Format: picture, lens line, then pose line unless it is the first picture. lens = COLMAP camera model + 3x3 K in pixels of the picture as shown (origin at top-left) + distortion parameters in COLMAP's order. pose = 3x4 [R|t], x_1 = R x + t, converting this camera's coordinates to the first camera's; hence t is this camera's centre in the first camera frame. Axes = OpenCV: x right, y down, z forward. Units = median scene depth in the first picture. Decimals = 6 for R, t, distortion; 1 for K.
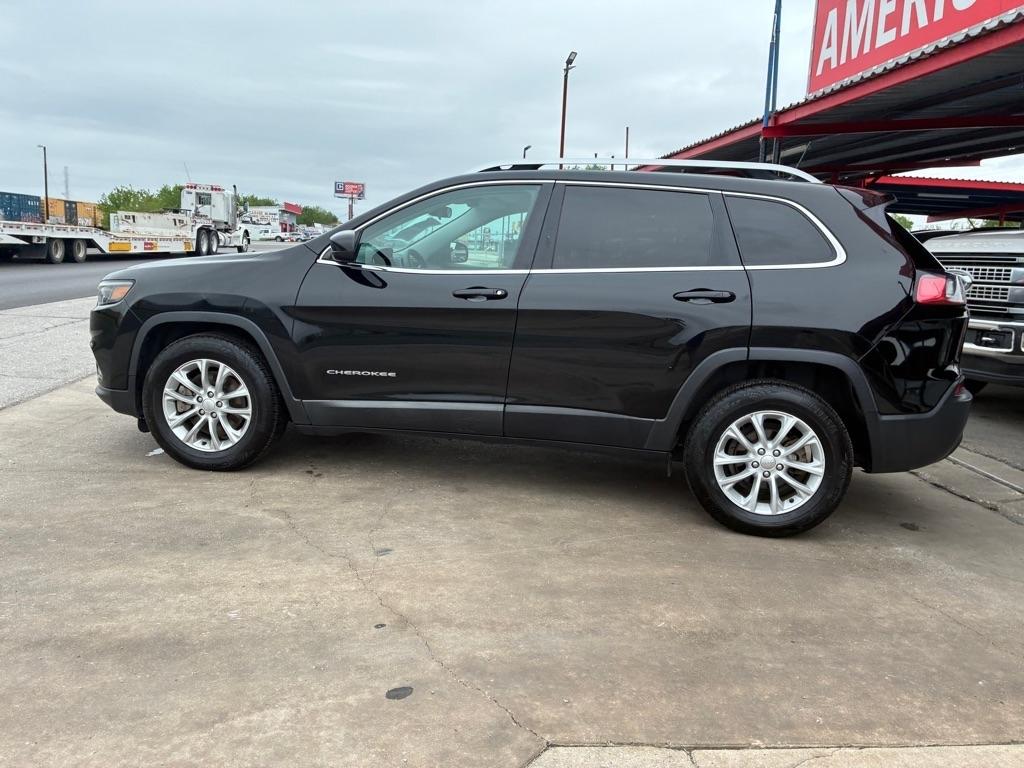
lens RADIAL K [[775.1, 0, 522.6], [0, 775.1, 383.7], [0, 0, 1]] dist [0.048658, -0.061454]
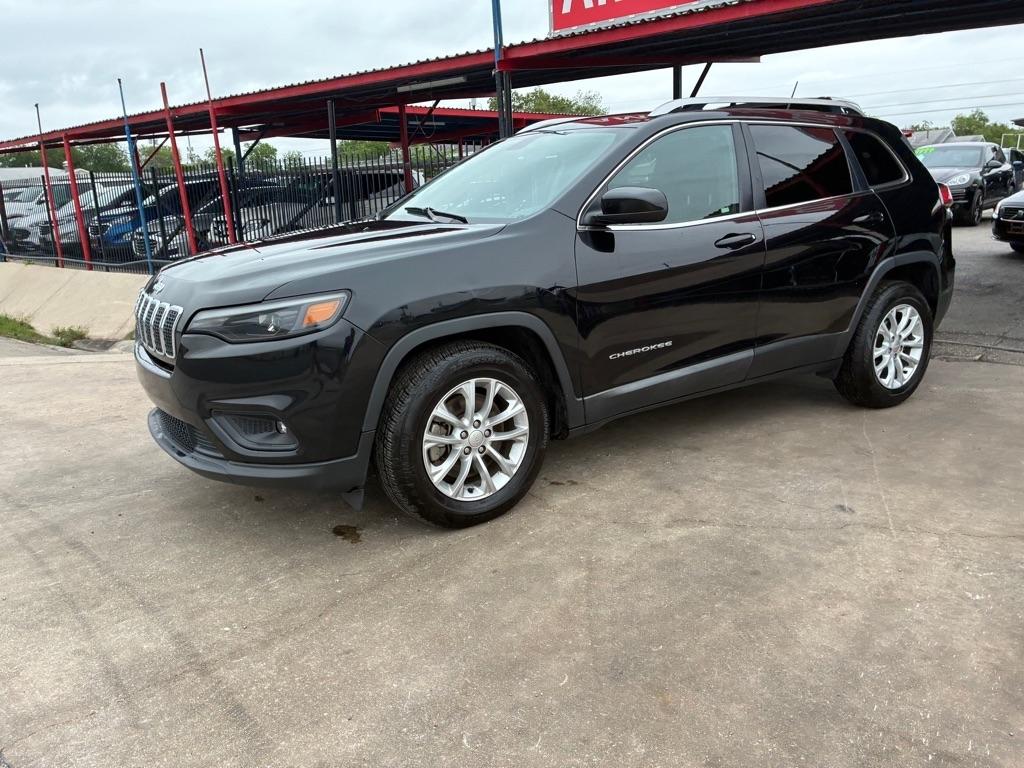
lens RADIAL K [[775.1, 0, 519.3], [0, 775.1, 380.2], [0, 0, 1]] dist [0.048658, -0.061454]
pose [[0.719790, -0.239779, 0.651467, -0.942577], [0.185607, 0.970761, 0.152226, -0.148249], [-0.668919, 0.011346, 0.743248, 0.468273]]
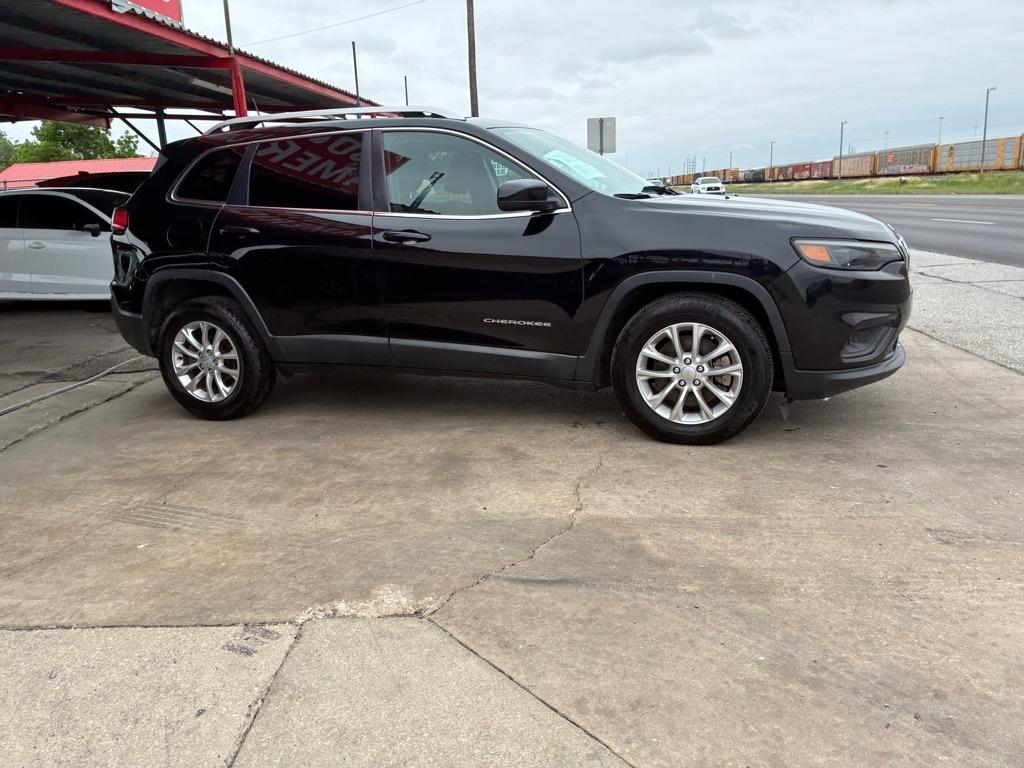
lens RADIAL K [[775.1, 0, 523.9], [0, 775.1, 365.5], [0, 0, 1]] dist [0.048658, -0.061454]
pose [[-0.986056, -0.046846, 0.159685, -0.315612], [0.017881, 0.924181, 0.381535, -0.444190], [-0.165451, 0.379070, -0.910457, 2.551672]]
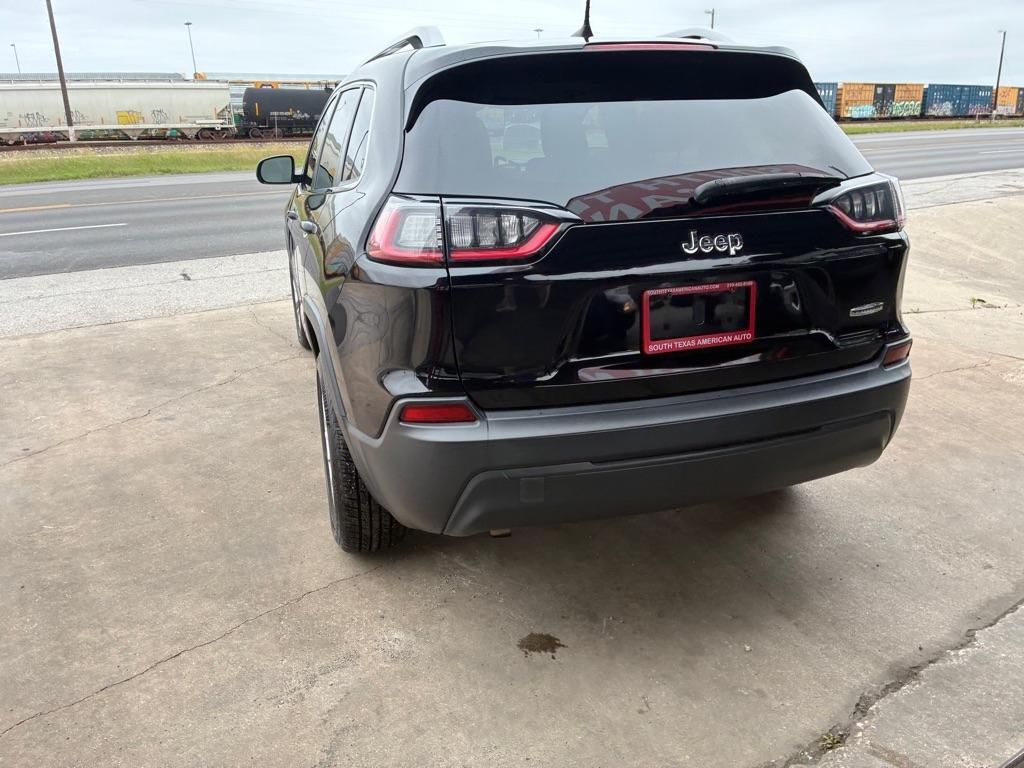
lens RADIAL K [[777.1, 0, 510.2], [0, 777.1, 384.9], [0, 0, 1]] dist [0.032309, 0.000817]
pose [[0.468143, 0.217410, -0.856490, 1.036171], [-0.105782, 0.976079, 0.189948, -0.127037], [0.877298, 0.001679, 0.479943, 0.765675]]
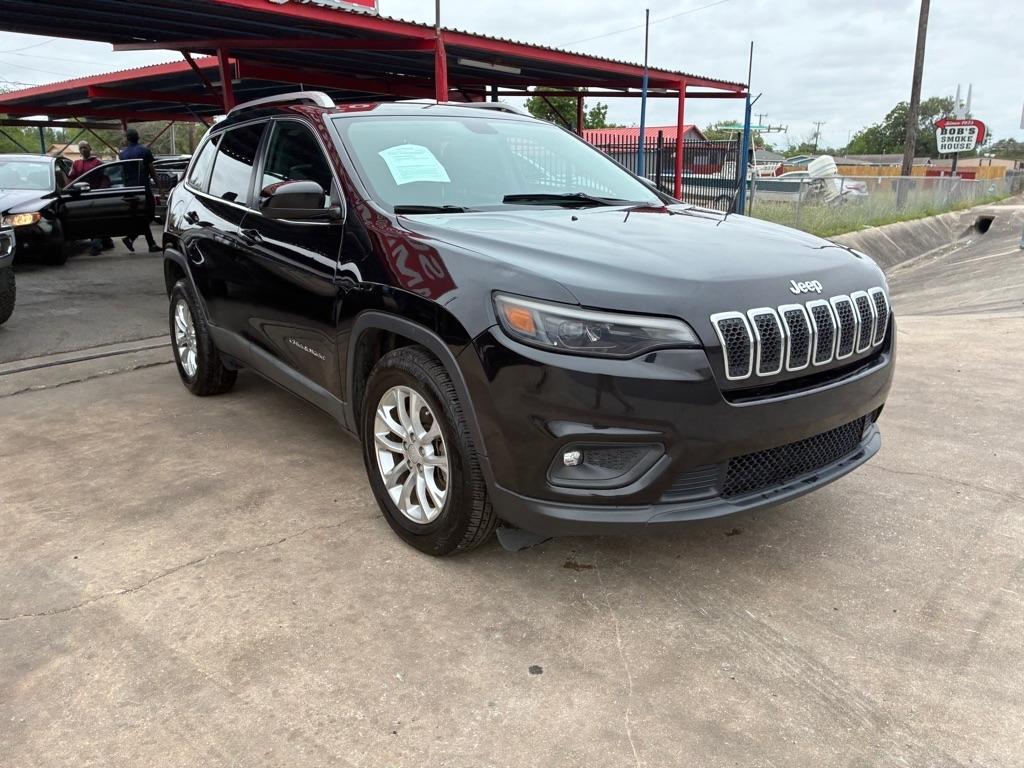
lens RADIAL K [[775.1, 0, 524.4], [0, 775.1, 375.3], [0, 0, 1]] dist [0.048658, -0.061454]
pose [[-0.738433, -0.214186, 0.639407, -0.906359], [0.078964, 0.914226, 0.397437, -0.406601], [-0.669688, 0.343970, -0.658181, 2.001767]]
